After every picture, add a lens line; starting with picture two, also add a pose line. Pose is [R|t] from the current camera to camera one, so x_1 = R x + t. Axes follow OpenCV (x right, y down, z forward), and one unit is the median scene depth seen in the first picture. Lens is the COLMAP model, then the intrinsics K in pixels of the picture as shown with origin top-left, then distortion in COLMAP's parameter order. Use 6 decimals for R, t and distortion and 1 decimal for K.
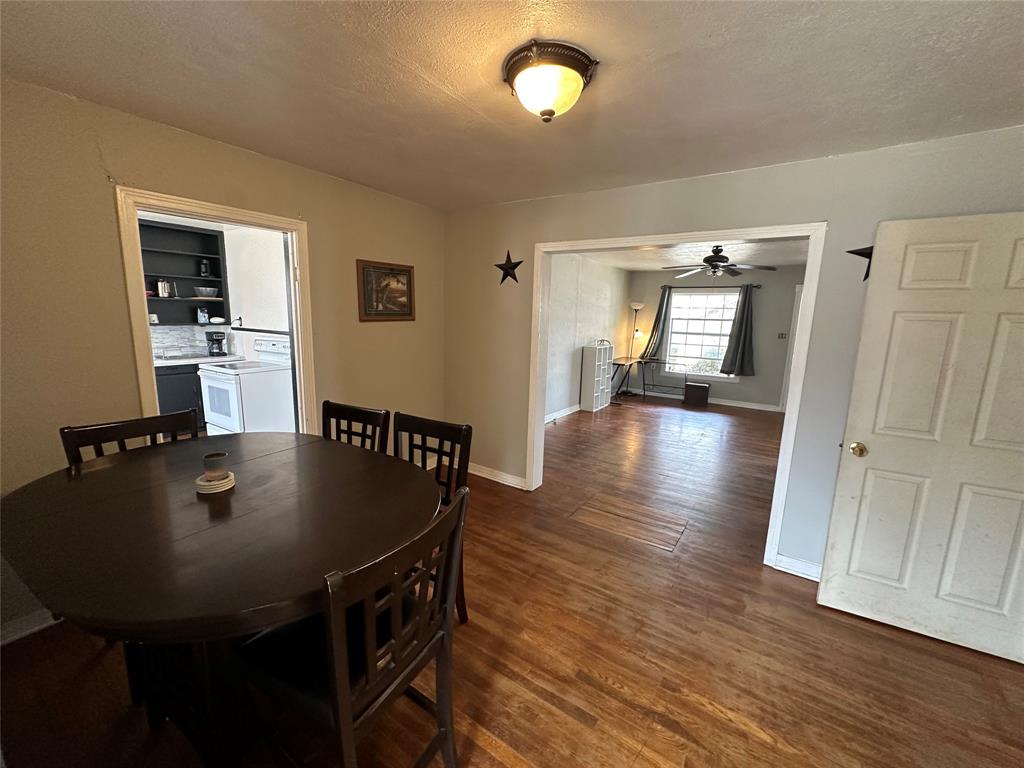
lens RADIAL K [[408.4, 0, 510.3], [0, 408.4, 381.5], [0, 0, 1]] dist [-0.003261, 0.001138]
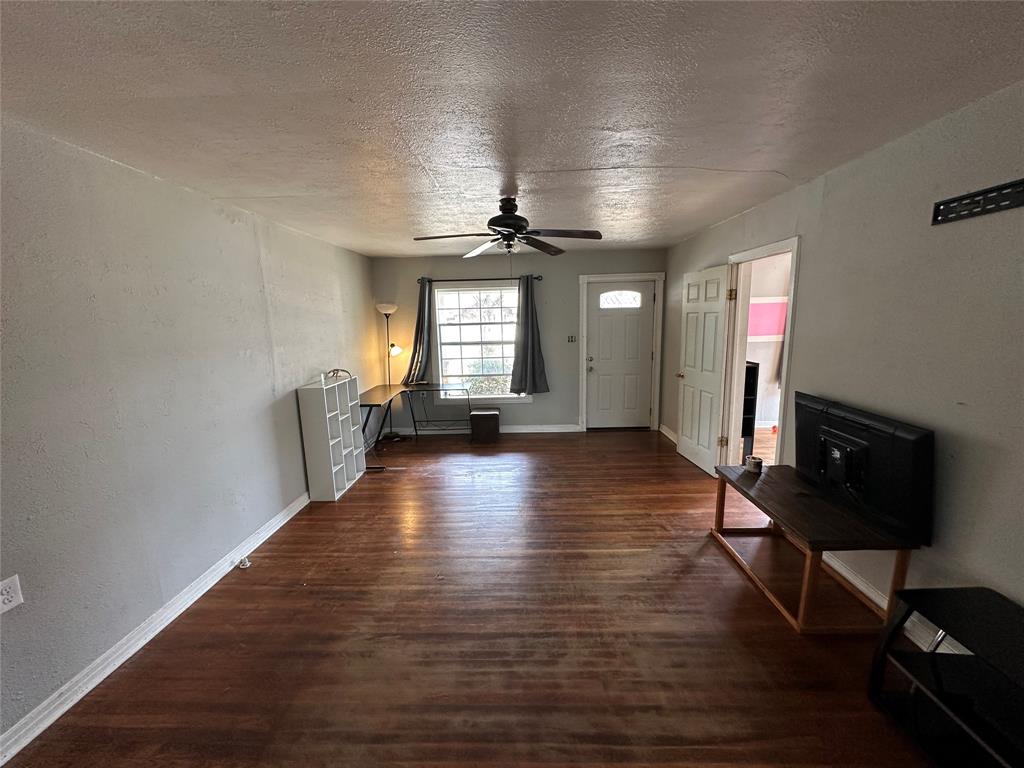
lens RADIAL K [[408.4, 0, 512.2], [0, 408.4, 386.9], [0, 0, 1]] dist [-0.003261, 0.001138]
pose [[0.839220, -0.139519, 0.525590, 0.177421], [0.134497, 0.989752, 0.047977, -0.099001], [-0.526897, 0.030427, 0.849384, 0.515812]]
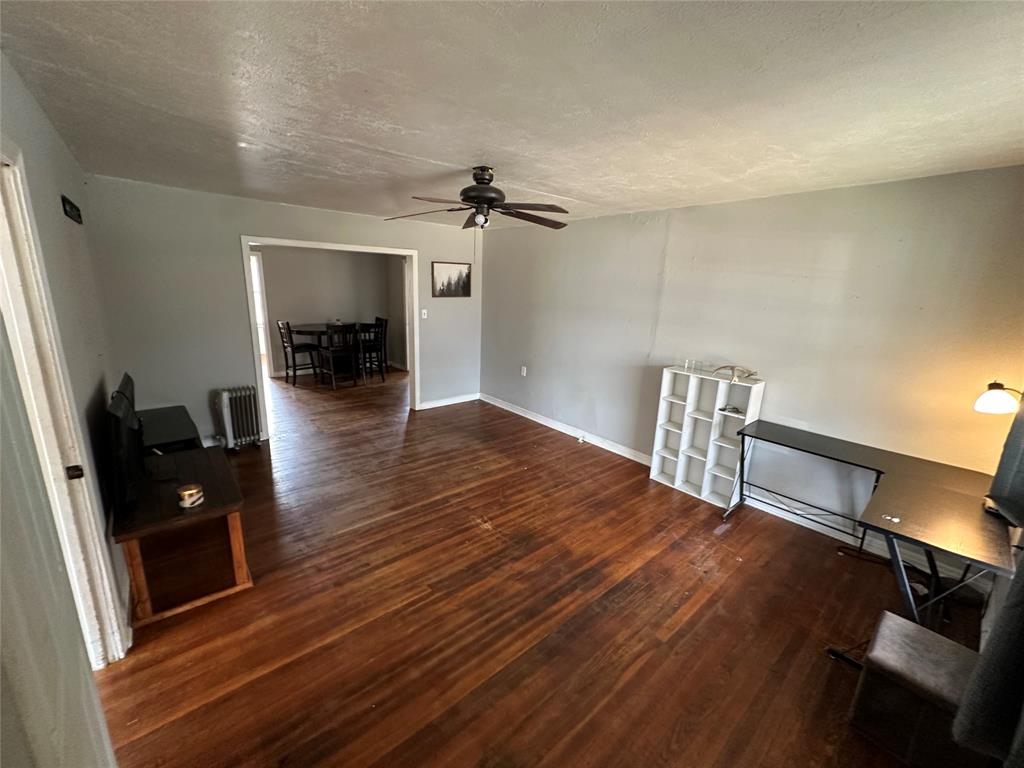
lens RADIAL K [[408.4, 0, 510.8], [0, 408.4, 382.8], [0, 0, 1]] dist [-0.003261, 0.001138]
pose [[-0.261175, 0.189049, -0.946598, 1.016674], [-0.198665, 0.949114, 0.244365, -0.204183], [0.944627, 0.251878, -0.210327, 1.184947]]
